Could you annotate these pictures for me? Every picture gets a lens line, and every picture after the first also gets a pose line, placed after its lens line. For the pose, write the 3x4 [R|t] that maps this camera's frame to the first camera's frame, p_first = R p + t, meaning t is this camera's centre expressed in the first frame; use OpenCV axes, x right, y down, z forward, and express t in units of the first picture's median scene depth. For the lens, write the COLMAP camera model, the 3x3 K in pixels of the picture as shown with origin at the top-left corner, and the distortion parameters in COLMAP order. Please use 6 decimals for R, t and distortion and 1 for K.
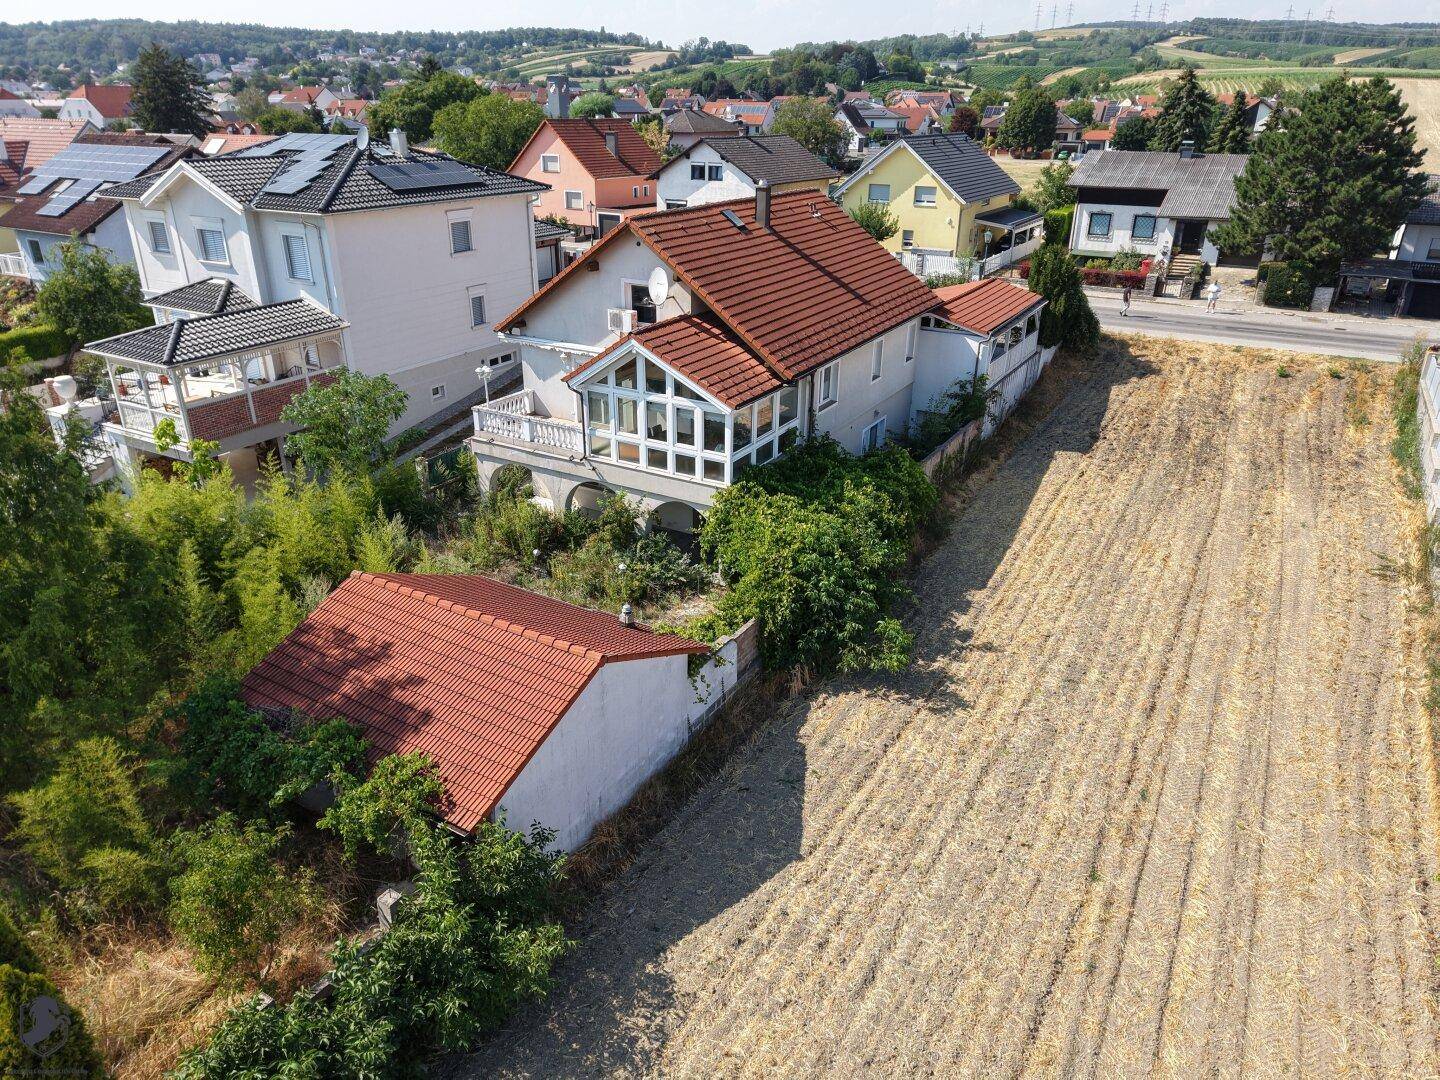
lens RADIAL K [[964.7, 0, 720.1], [0, 964.7, 541.1], [0, 0, 1]] dist [0.021857, -0.020084]
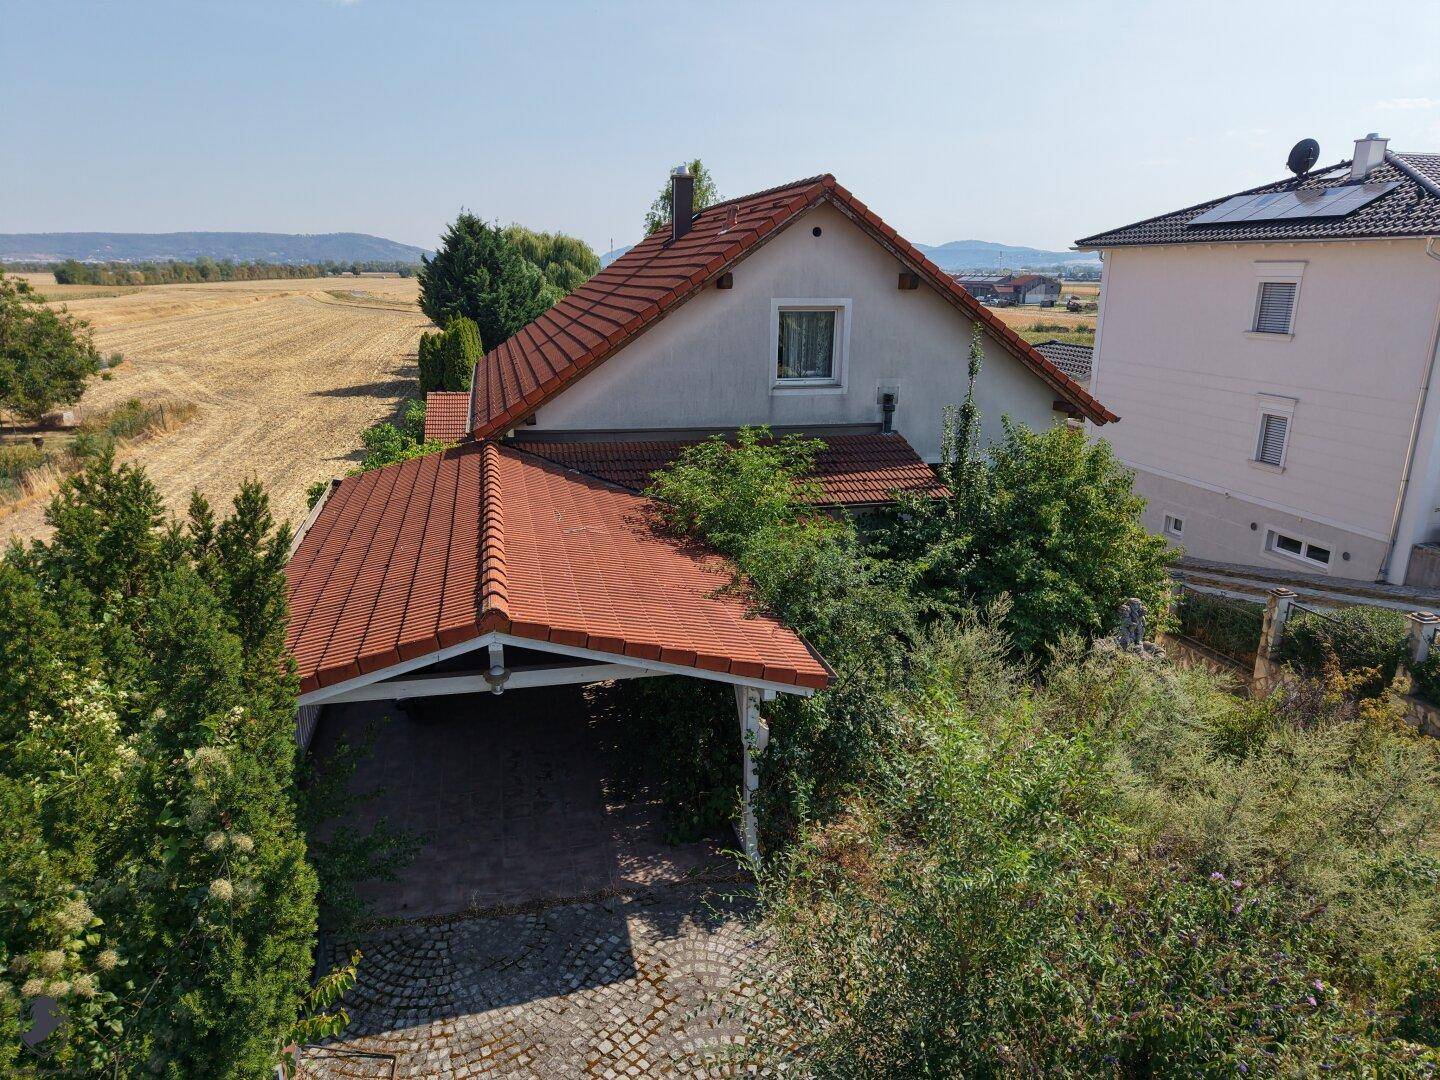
lens RADIAL K [[964.7, 0, 718.2], [0, 964.7, 539.8], [0, 0, 1]] dist [0.021857, -0.020084]
pose [[-0.724679, 0.171461, -0.667414, 0.390245], [-0.296597, 0.796627, 0.526703, -0.410058], [0.621989, 0.579644, -0.526444, 1.176291]]
